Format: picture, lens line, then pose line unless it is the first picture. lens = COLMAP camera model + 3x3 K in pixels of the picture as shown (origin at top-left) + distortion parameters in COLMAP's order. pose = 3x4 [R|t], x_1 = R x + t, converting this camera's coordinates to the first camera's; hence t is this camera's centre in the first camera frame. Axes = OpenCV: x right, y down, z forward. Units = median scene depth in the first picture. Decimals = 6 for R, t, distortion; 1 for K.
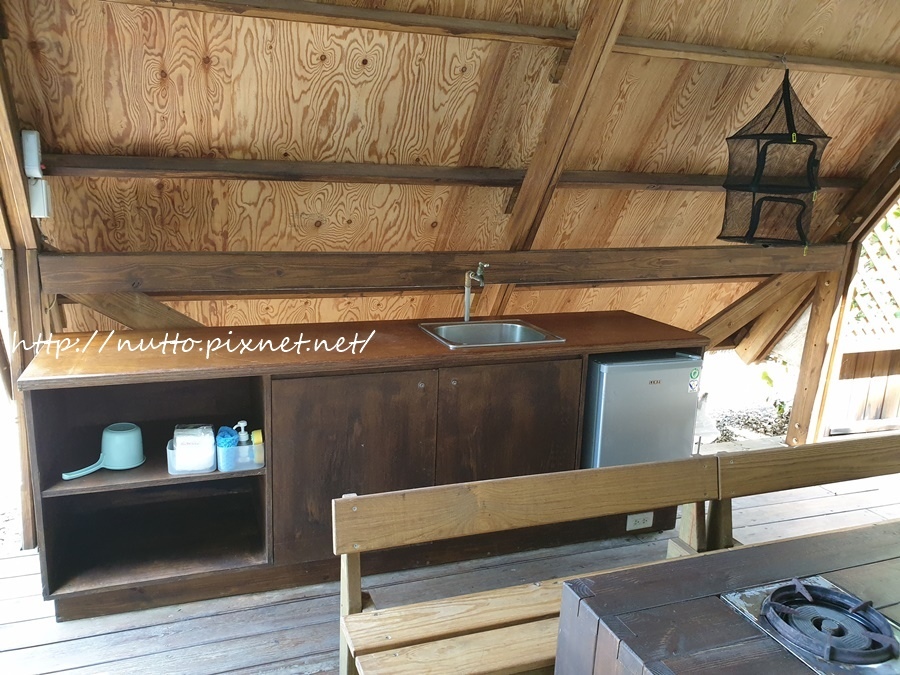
lens RADIAL K [[695.6, 0, 441.3], [0, 695.6, 345.1], [0, 0, 1]] dist [0.017000, -0.020779]
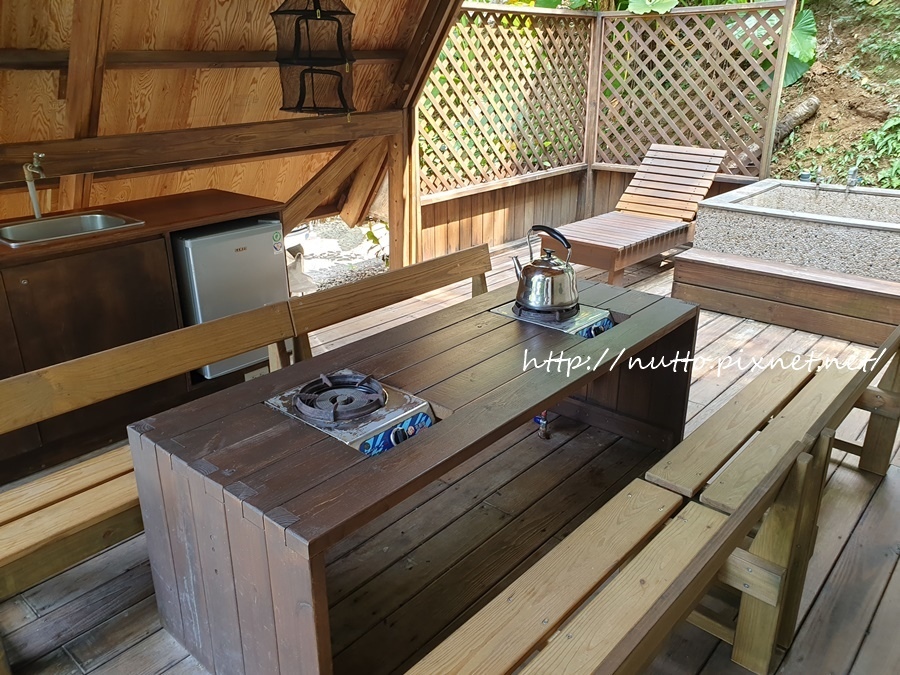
lens RADIAL K [[695.6, 0, 450.9], [0, 695.6, 319.8], [0, 0, 1]] dist [0.017000, -0.020779]
pose [[0.874315, -0.201252, 0.441667, 0.079562], [0.146253, 0.976928, 0.155632, 0.034215], [-0.462799, -0.071476, 0.883577, -0.106842]]
